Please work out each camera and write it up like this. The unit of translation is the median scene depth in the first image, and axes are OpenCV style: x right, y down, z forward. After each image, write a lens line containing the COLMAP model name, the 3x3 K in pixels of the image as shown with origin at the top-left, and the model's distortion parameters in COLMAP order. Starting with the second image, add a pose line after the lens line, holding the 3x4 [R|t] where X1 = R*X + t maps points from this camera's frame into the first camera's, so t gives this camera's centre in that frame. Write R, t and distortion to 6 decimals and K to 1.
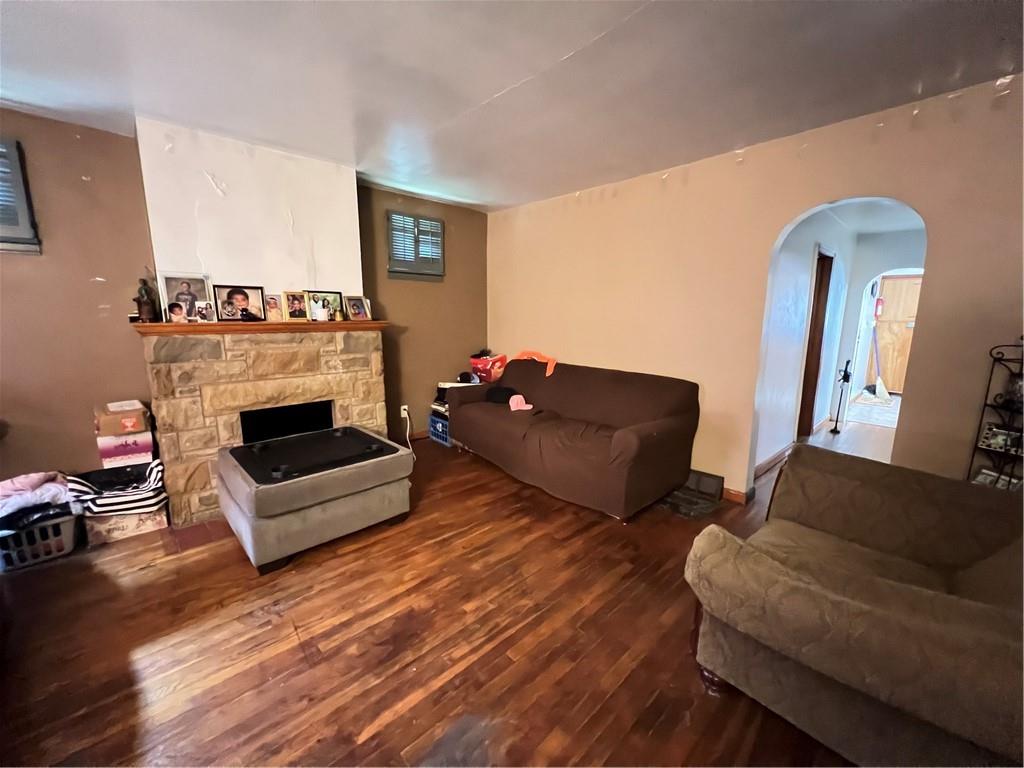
lens RADIAL K [[410.4, 0, 511.9], [0, 410.4, 383.0], [0, 0, 1]] dist [0.001363, 0.000169]
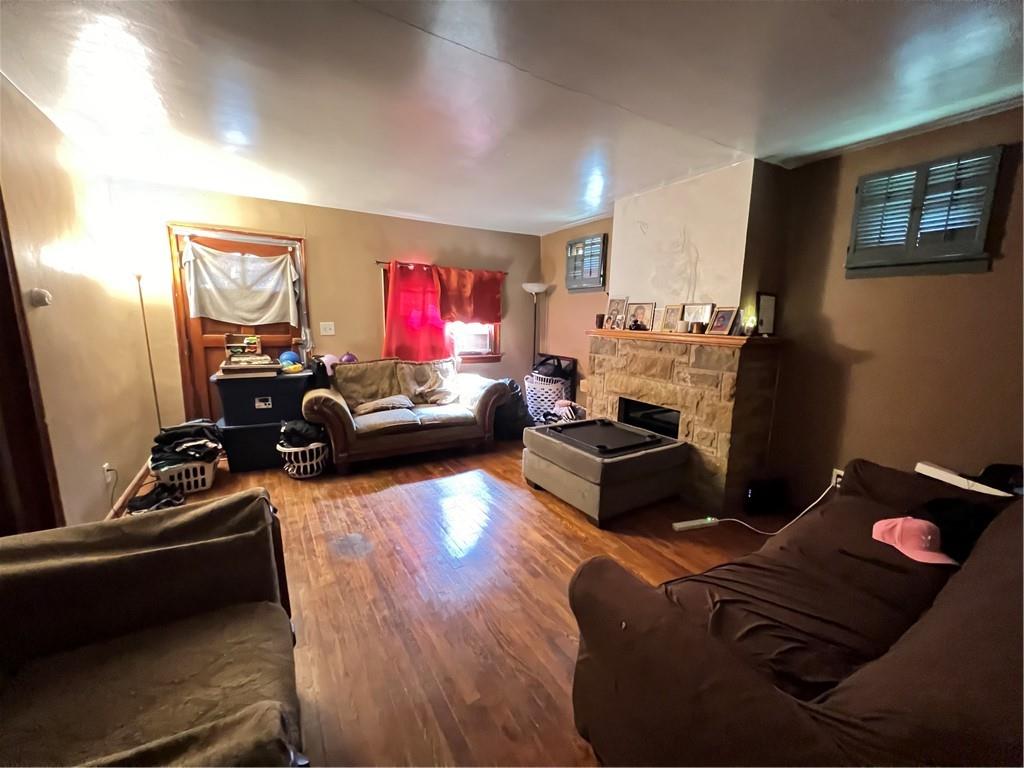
lens RADIAL K [[410.4, 0, 517.5], [0, 410.4, 383.2], [0, 0, 1]] dist [0.001363, 0.000169]
pose [[-0.194838, 0.141644, -0.970554, 0.651541], [-0.194780, 0.964222, 0.179822, -0.138140], [0.961300, 0.224081, -0.160278, 0.826952]]
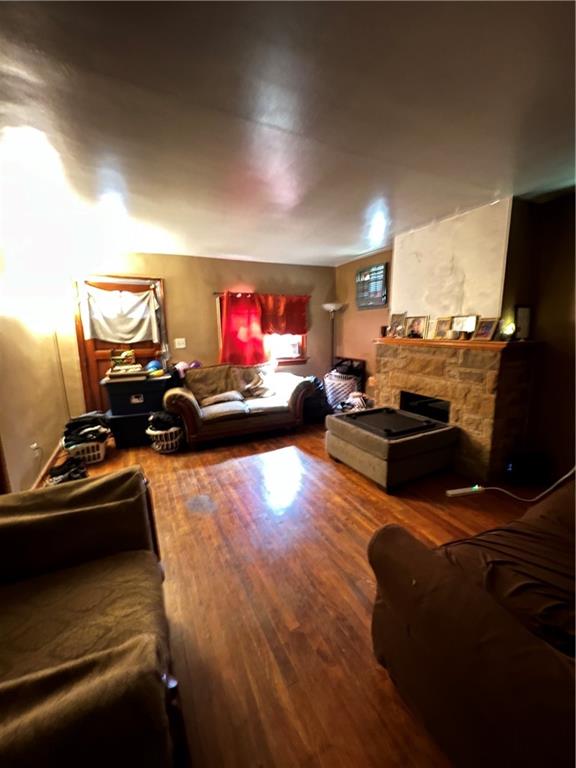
lens RADIAL K [[307.8, 0, 289.9], [0, 307.8, 381.2], [0, 0, 1]] dist [0.001363, 0.000169]
pose [[-0.280816, 0.159286, -0.946451, 0.638653], [-0.158166, 0.964969, 0.209331, -0.151176], [0.946639, 0.208480, -0.245785, 0.813609]]
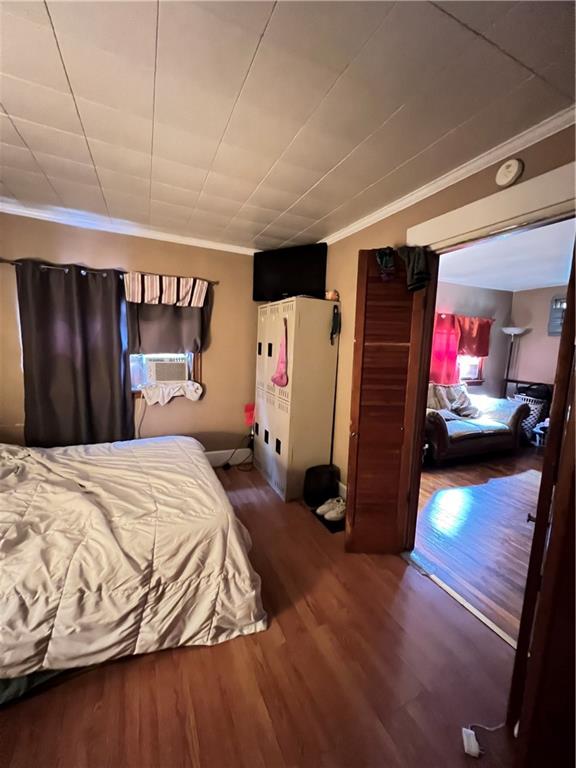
lens RADIAL K [[307.8, 0, 287.1], [0, 307.8, 382.1], [0, 0, 1]] dist [0.001363, 0.000169]
pose [[-0.306612, 0.103032, -0.946242, 0.950411], [-0.202265, 0.964367, 0.170546, 0.010865], [0.930096, 0.243683, -0.274847, -0.100609]]
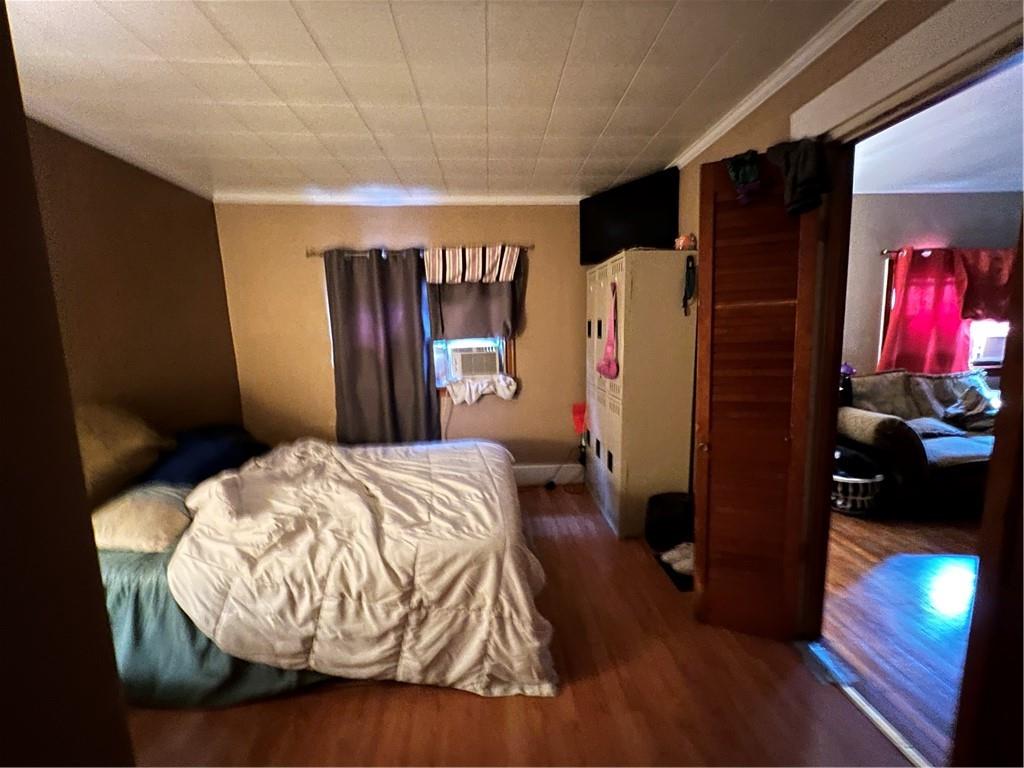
lens RADIAL K [[410.4, 0, 512.8], [0, 410.4, 383.8], [0, 0, 1]] dist [0.001363, 0.000169]
pose [[-0.632479, 0.114378, -0.766086, 0.897603], [-0.110539, 0.965586, 0.235425, 0.010471], [0.766649, 0.233584, -0.598070, 0.007286]]
